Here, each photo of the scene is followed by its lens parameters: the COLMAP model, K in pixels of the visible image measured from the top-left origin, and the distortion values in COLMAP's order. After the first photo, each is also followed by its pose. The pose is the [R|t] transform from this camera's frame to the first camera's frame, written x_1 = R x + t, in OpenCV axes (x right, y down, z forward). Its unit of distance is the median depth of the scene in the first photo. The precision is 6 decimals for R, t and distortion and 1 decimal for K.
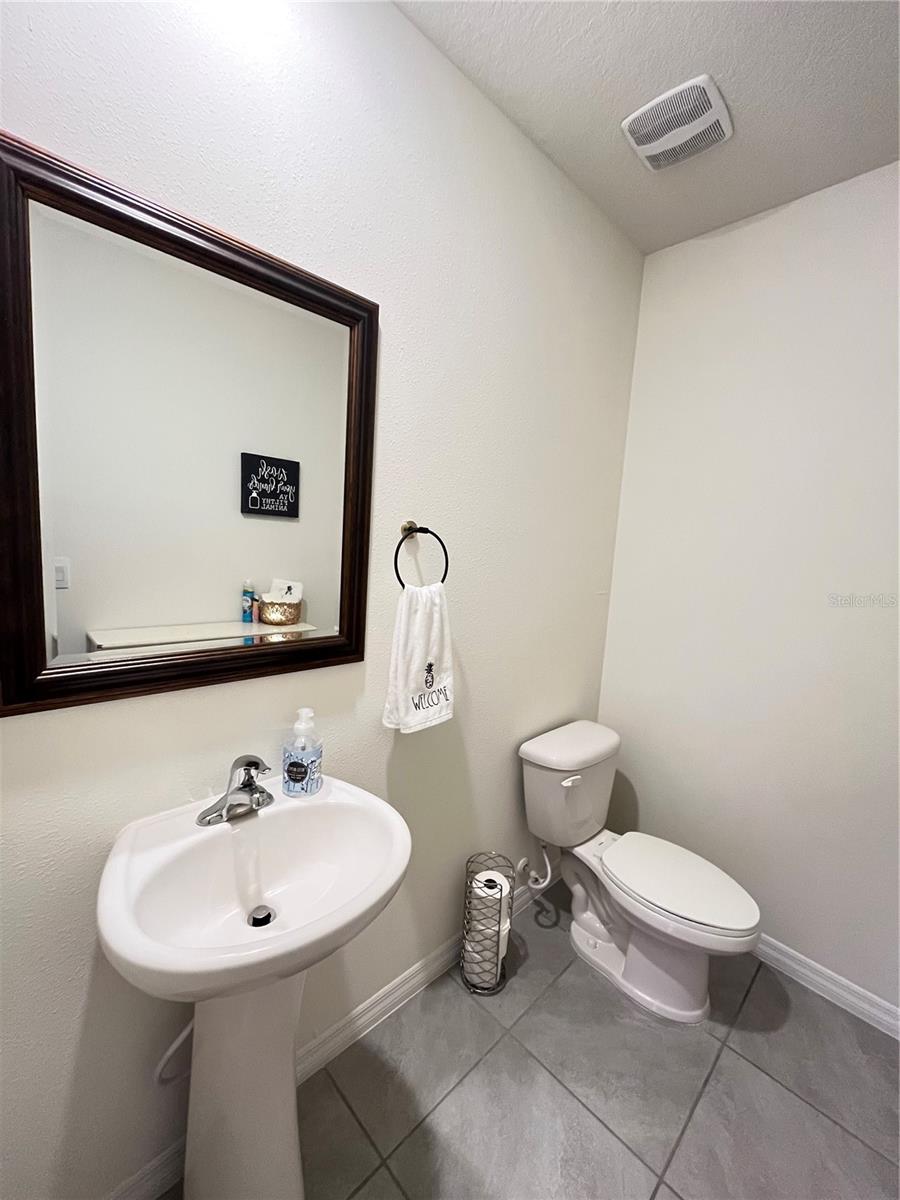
lens RADIAL K [[487.3, 0, 448.4], [0, 487.3, 598.7], [0, 0, 1]] dist [-0.005360, -0.000450]
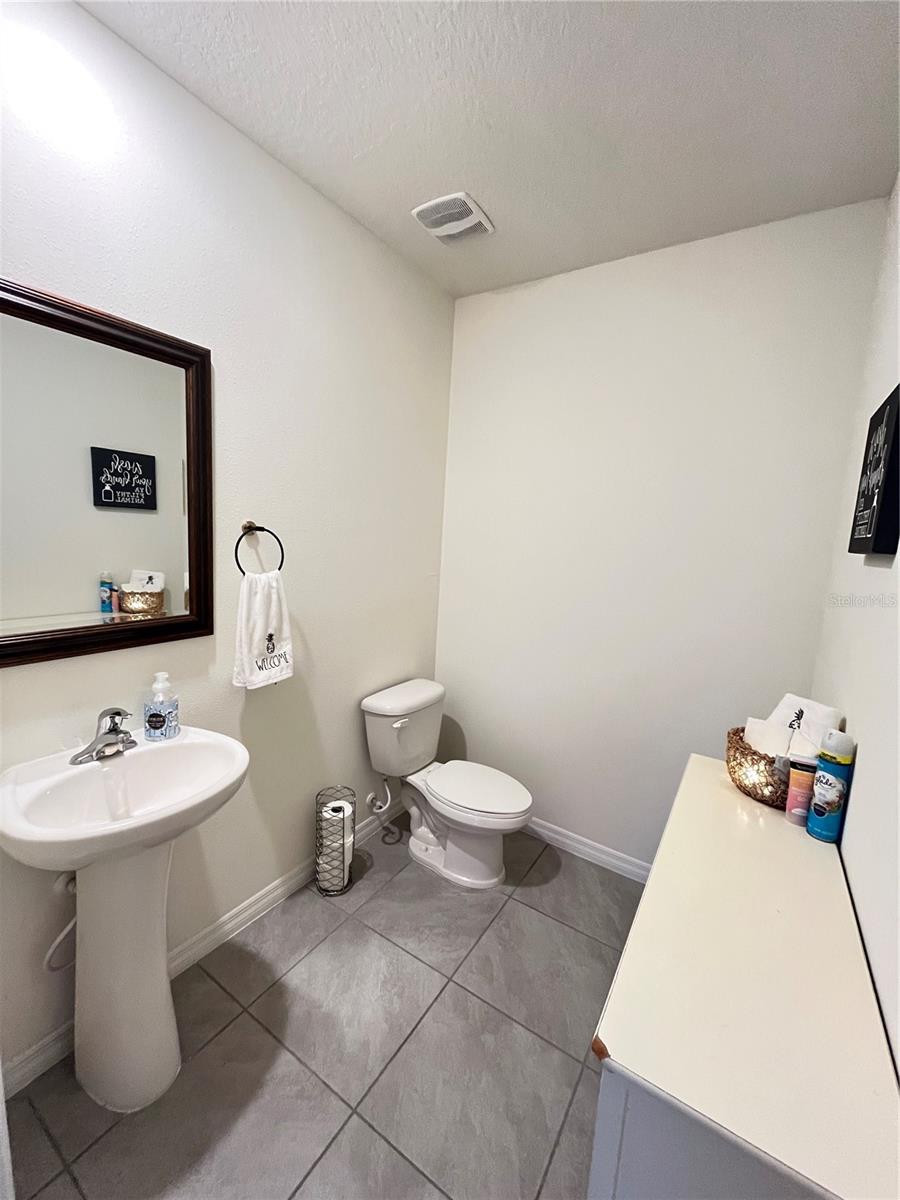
lens RADIAL K [[487.3, 0, 449.8], [0, 487.3, 598.7], [0, 0, 1]] dist [-0.005360, -0.000450]
pose [[0.974456, -0.037657, 0.221401, 0.133571], [0.030438, 0.998891, 0.035932, 0.009044], [-0.222508, -0.028275, 0.974521, -0.321179]]
